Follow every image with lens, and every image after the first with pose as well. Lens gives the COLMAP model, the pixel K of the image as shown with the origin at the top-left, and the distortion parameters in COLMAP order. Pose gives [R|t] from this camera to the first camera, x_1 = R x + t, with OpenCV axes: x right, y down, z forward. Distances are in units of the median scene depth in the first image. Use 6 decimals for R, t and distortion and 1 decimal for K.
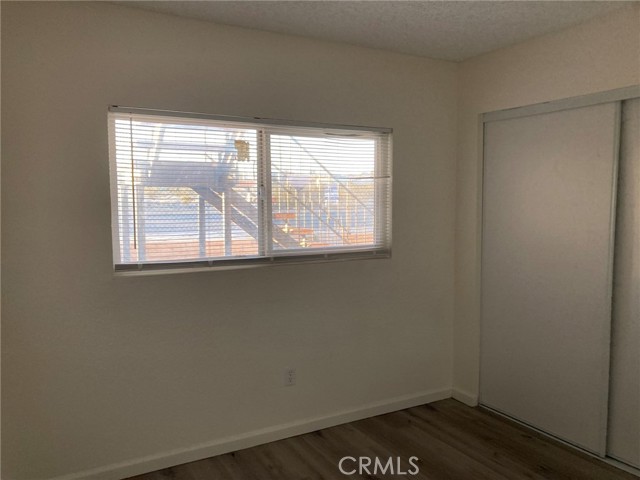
lens RADIAL K [[522.5, 0, 313.3], [0, 522.5, 234.2], [0, 0, 1]] dist [0.042870, -0.044088]
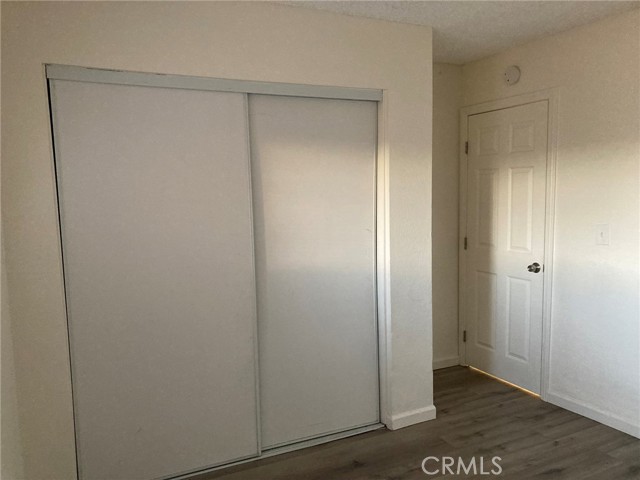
lens RADIAL K [[522.5, 0, 313.3], [0, 522.5, 234.2], [0, 0, 1]] dist [0.042870, -0.044088]
pose [[0.064313, -0.055902, 0.996363, -0.304762], [0.098921, 0.993869, 0.049377, -0.017923], [-0.993015, 0.095386, 0.069449, 0.613346]]
